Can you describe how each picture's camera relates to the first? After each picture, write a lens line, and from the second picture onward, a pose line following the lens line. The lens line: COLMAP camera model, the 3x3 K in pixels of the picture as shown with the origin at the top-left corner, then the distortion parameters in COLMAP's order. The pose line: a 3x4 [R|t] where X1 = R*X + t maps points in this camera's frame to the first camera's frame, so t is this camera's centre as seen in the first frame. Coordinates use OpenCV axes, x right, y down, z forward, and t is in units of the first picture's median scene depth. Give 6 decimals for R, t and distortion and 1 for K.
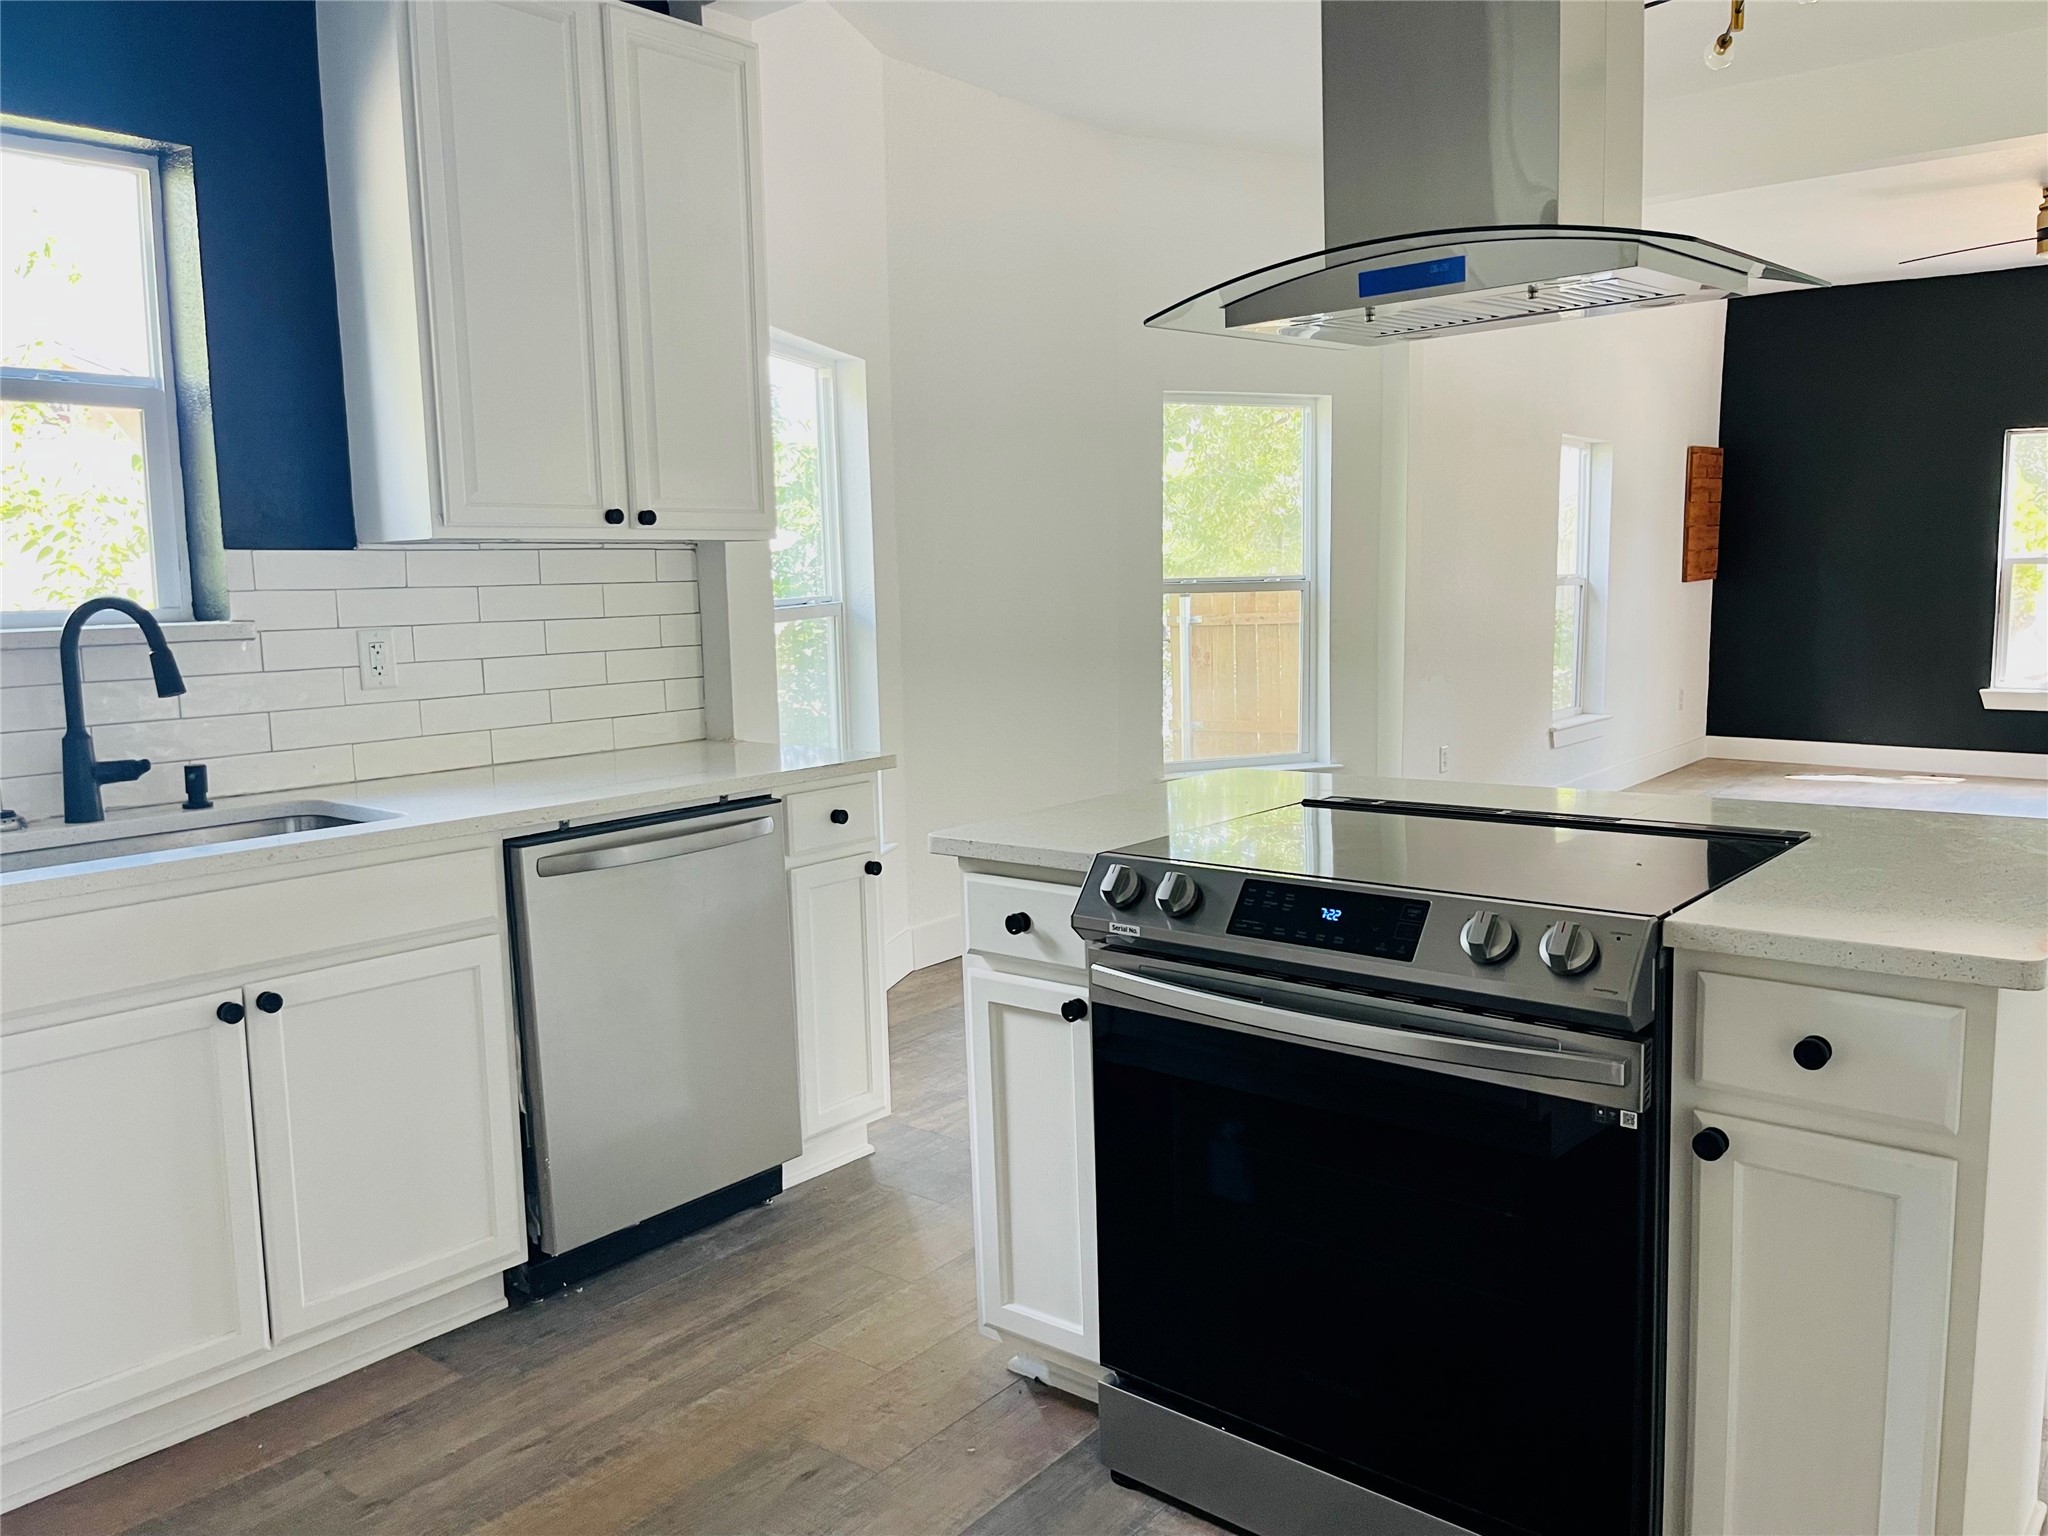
lens RADIAL K [[1537.5, 0, 1024.0], [0, 1537.5, 768.0], [0, 0, 1]] dist [0.055755, -0.076283]
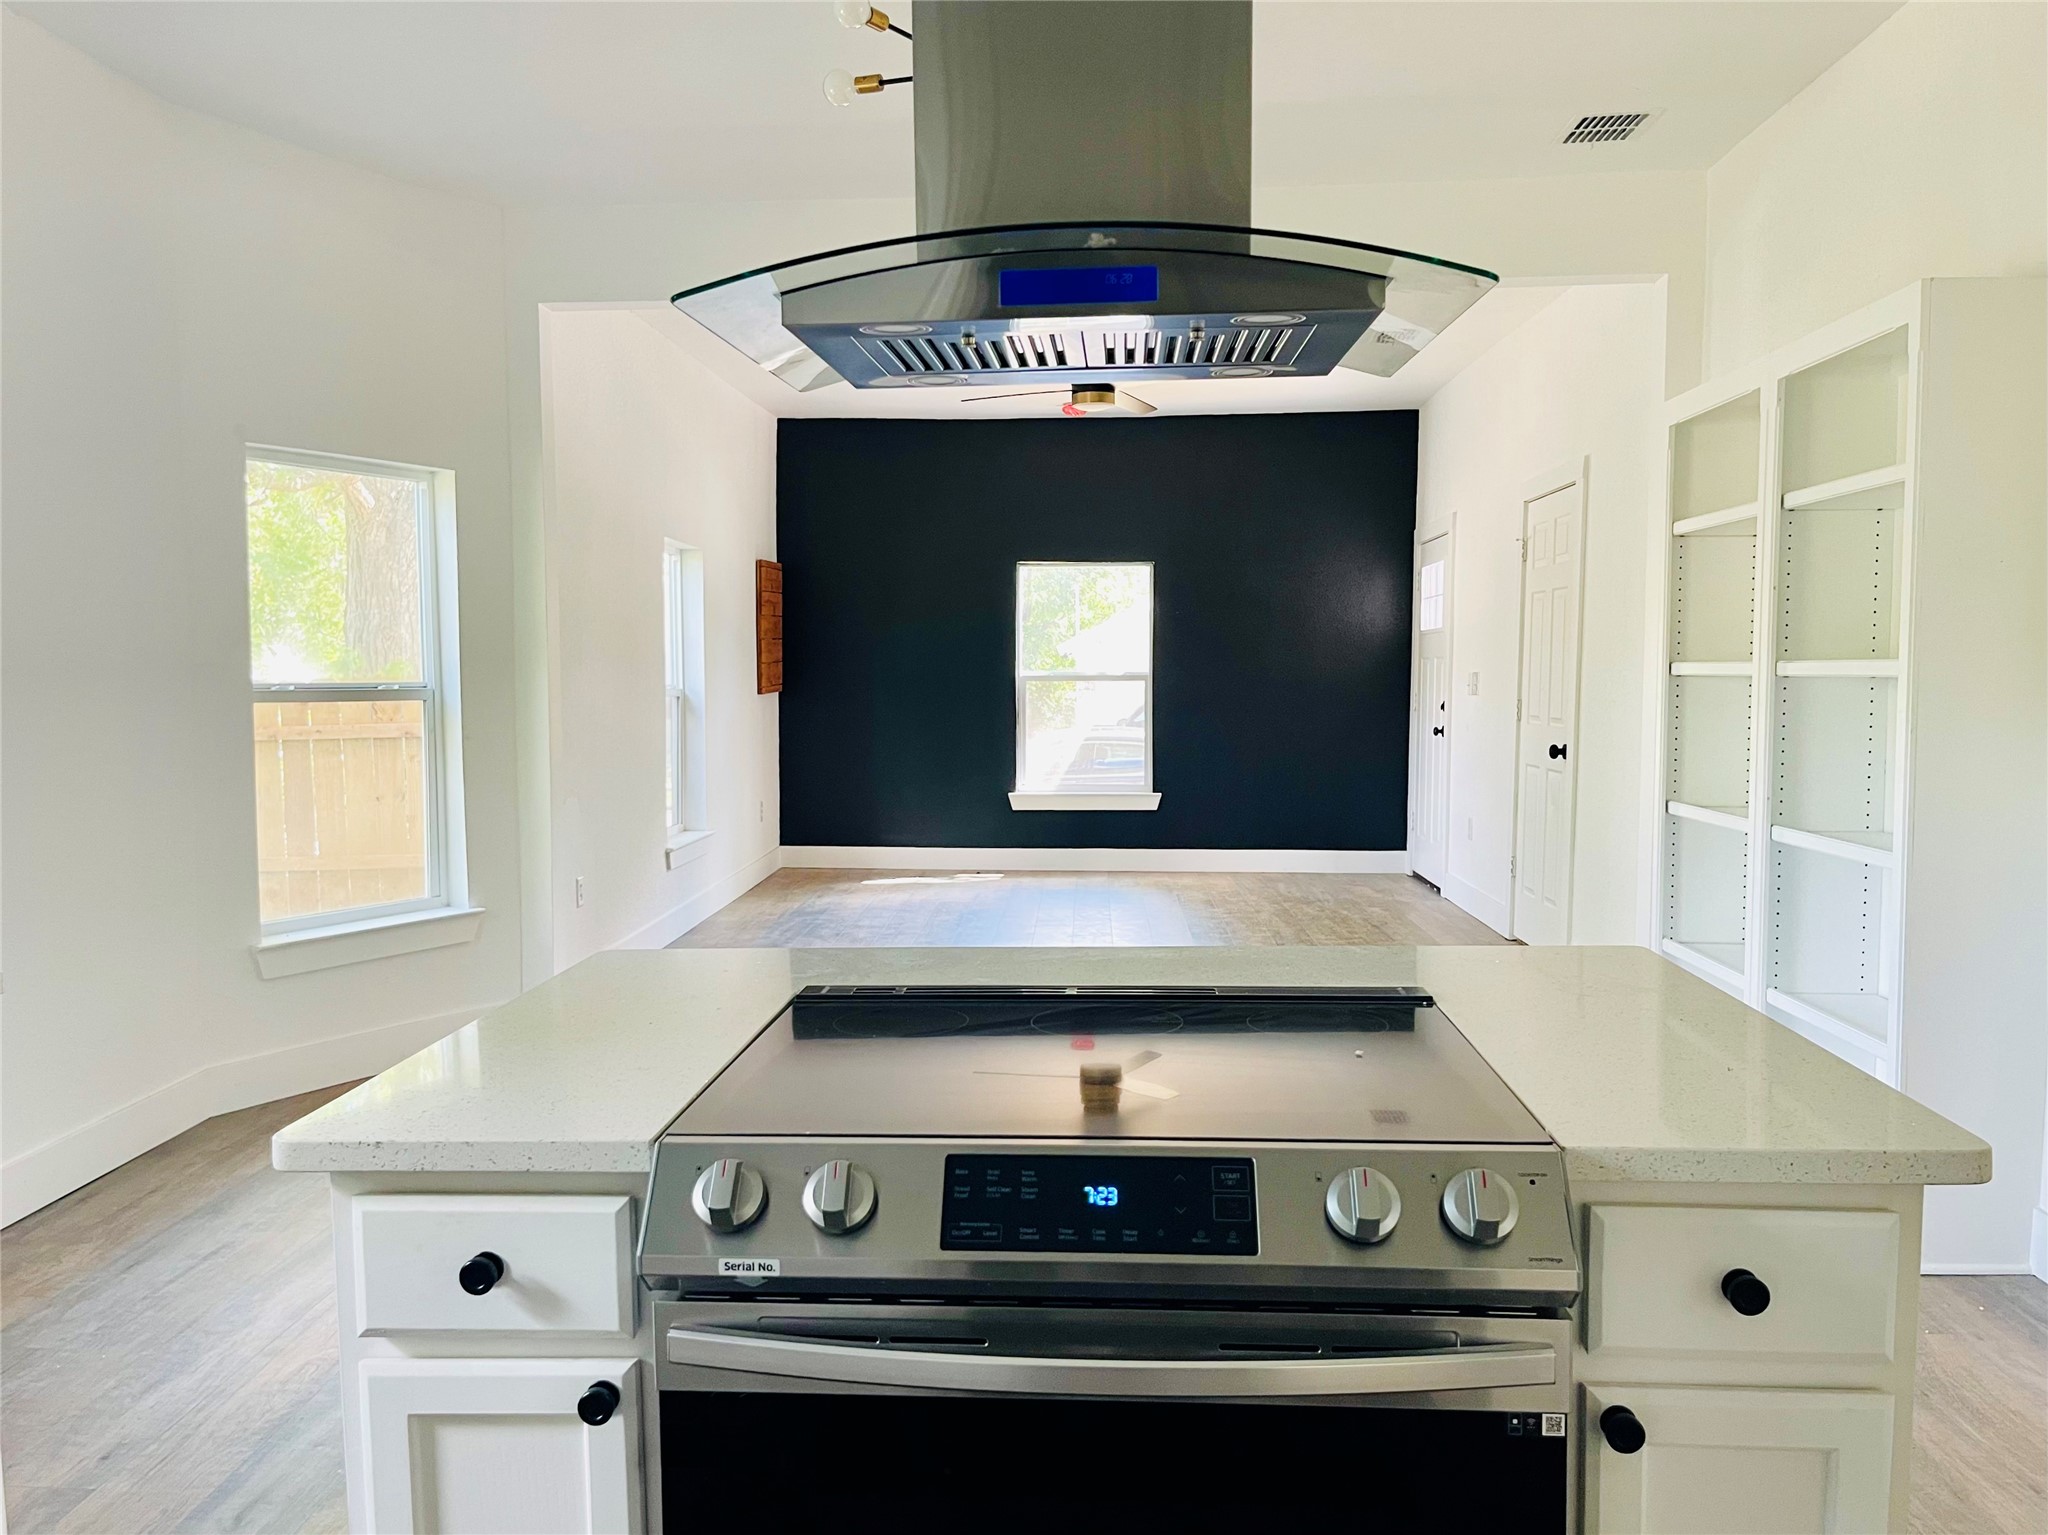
lens RADIAL K [[1581.0, 0, 1016.2], [0, 1581.0, 782.8], [0, 0, 1]] dist [0.057993, -0.068394]
pose [[0.808244, -0.026392, 0.588256, -0.158902], [0.062545, 0.997192, -0.041195, -0.039635], [-0.585517, 0.070088, 0.807624, 0.310106]]
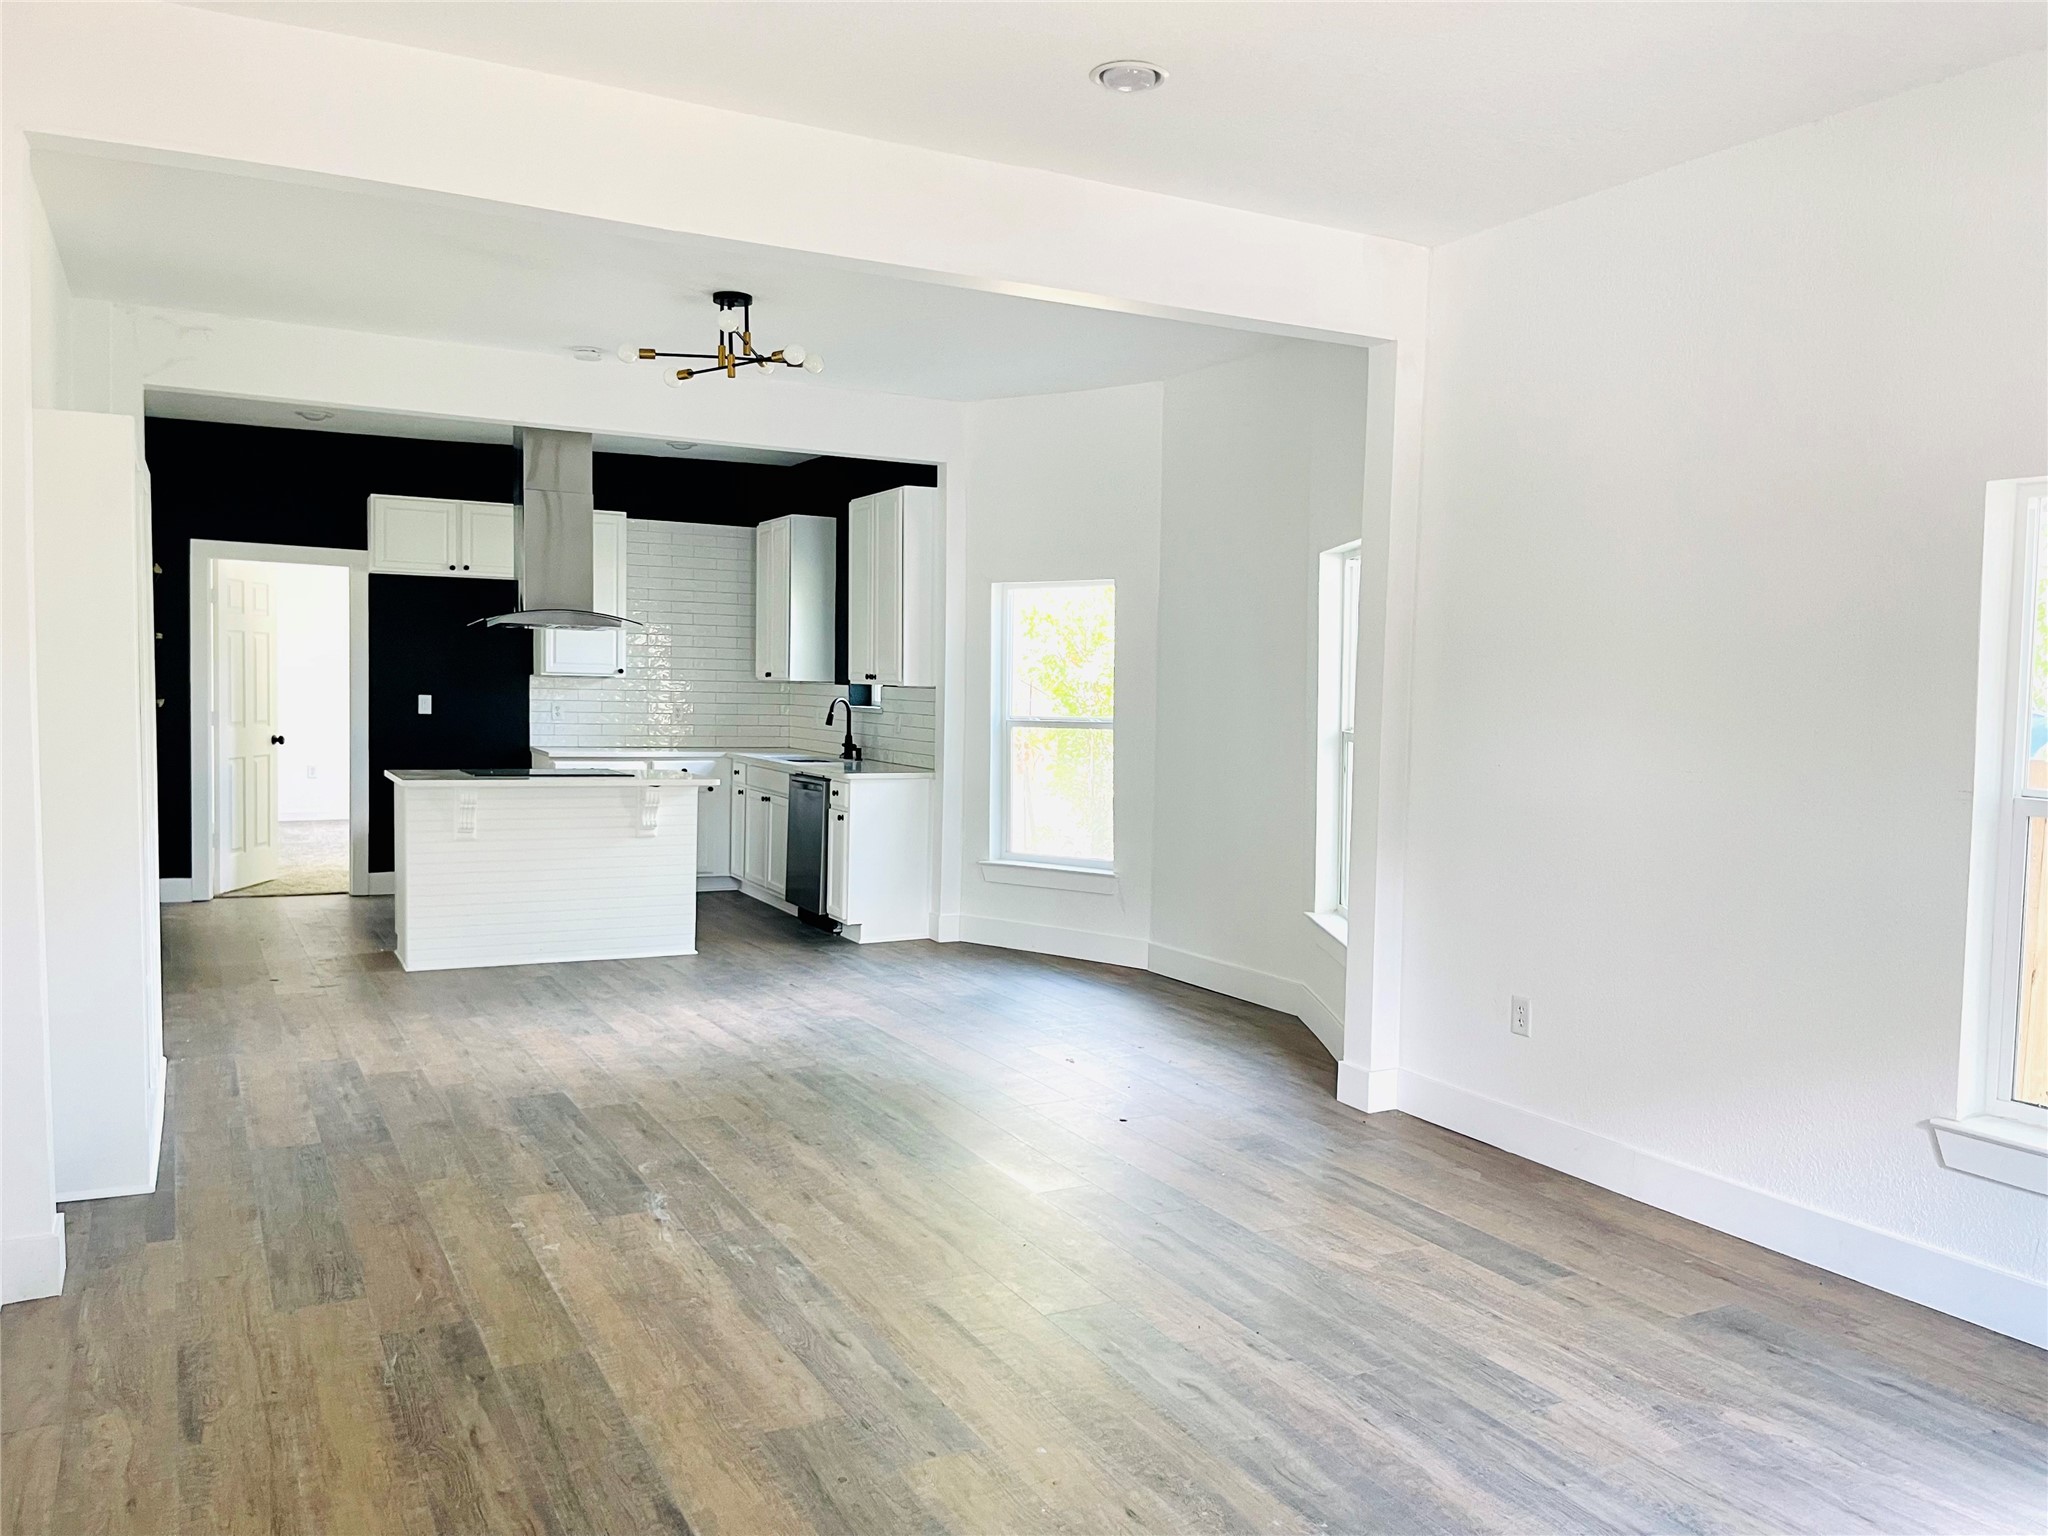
lens RADIAL K [[1537.5, 0, 1024.0], [0, 1537.5, 768.0], [0, 0, 1]] dist [0.055755, -0.076283]
pose [[-0.388777, 0.069152, -0.918733, 2.263218], [-0.125008, 0.983999, 0.126964, -0.402023], [0.912812, 0.164210, -0.373912, 2.401591]]
